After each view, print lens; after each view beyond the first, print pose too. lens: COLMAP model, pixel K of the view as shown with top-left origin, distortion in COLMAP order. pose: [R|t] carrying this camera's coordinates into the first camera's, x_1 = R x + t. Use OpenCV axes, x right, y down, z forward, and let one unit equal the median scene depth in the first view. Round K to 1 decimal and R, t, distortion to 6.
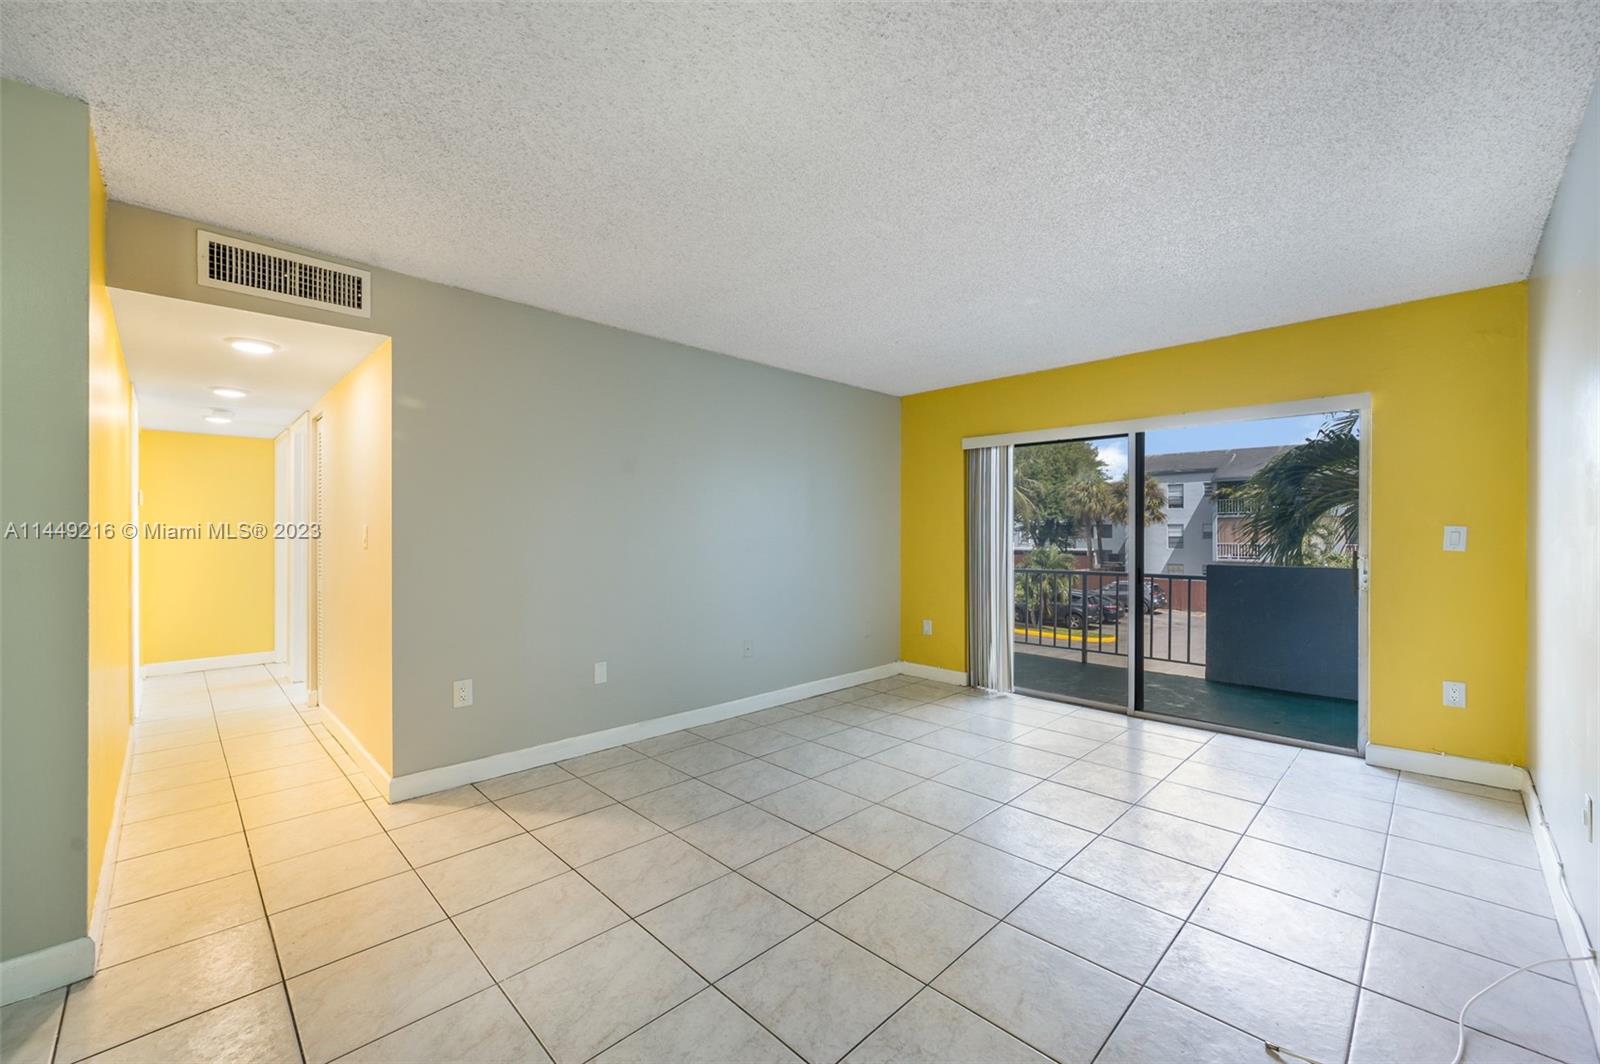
lens RADIAL K [[636.8, 0, 799.5], [0, 636.8, 545.3], [0, 0, 1]] dist [0.000660, -0.000466]
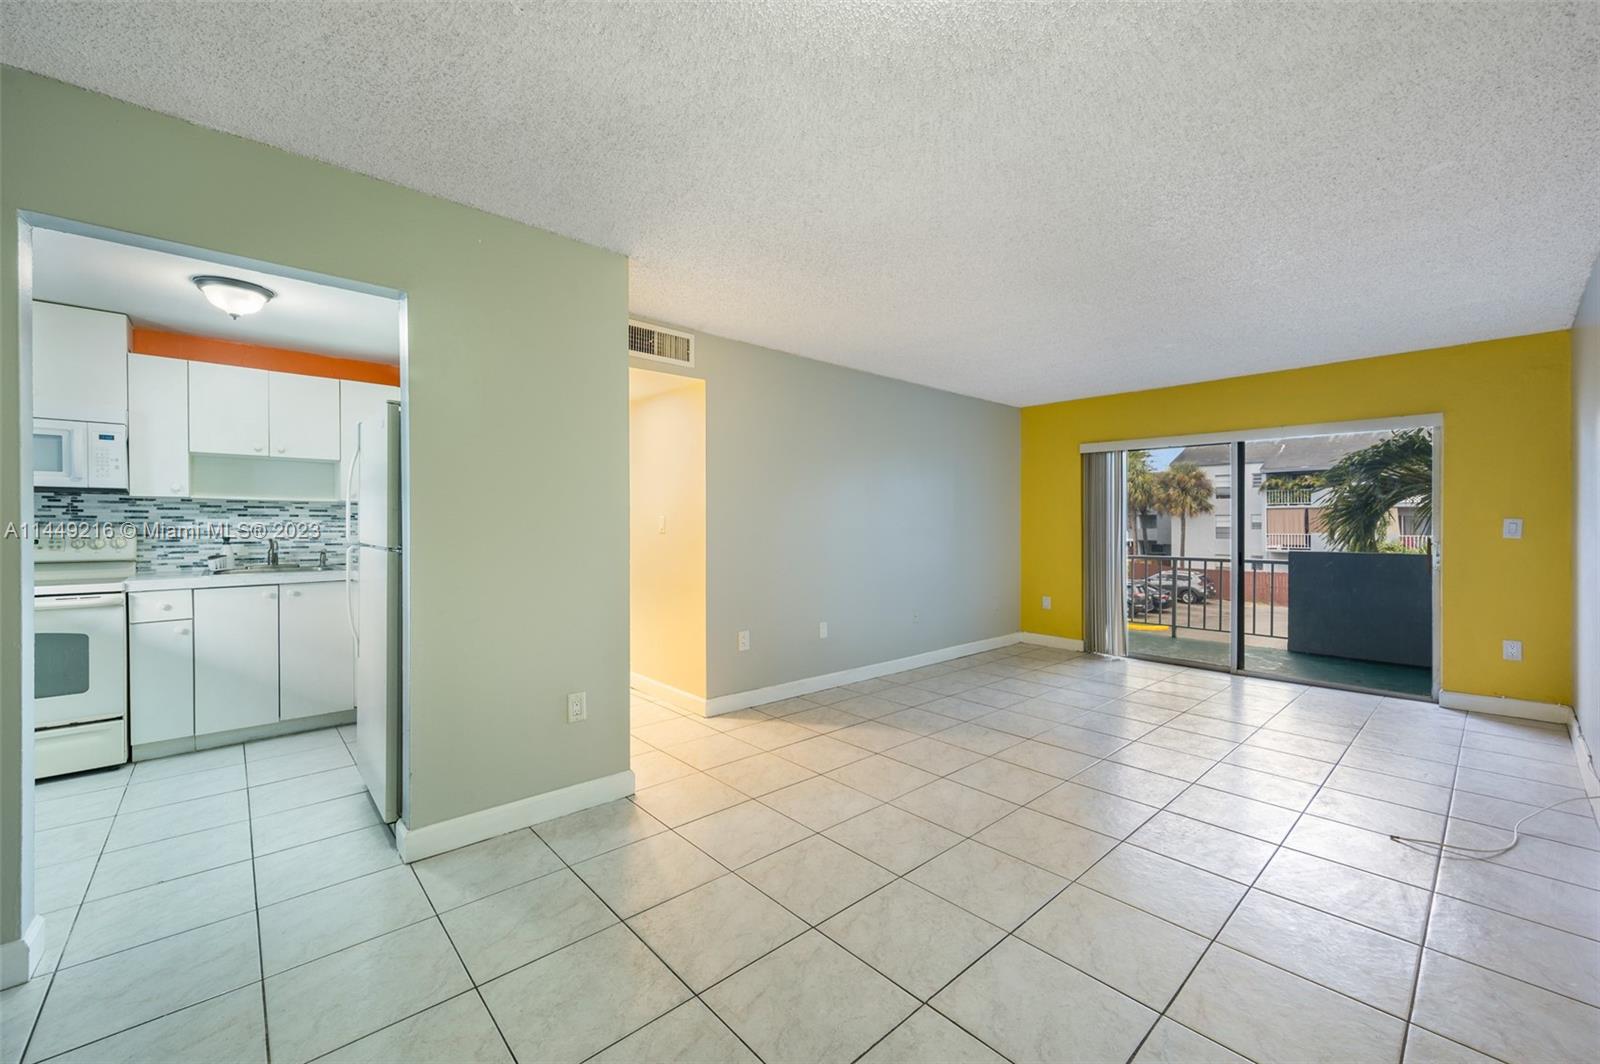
lens RADIAL K [[635.5, 0, 800.0], [0, 635.5, 532.0], [0, 0, 1]] dist [-0.001117, 0.000207]
pose [[0.998931, 0.003305, -0.046101, -0.282880], [-0.003502, 0.999985, -0.004190, 0.005510], [0.046087, 0.004347, 0.998928, -0.280415]]
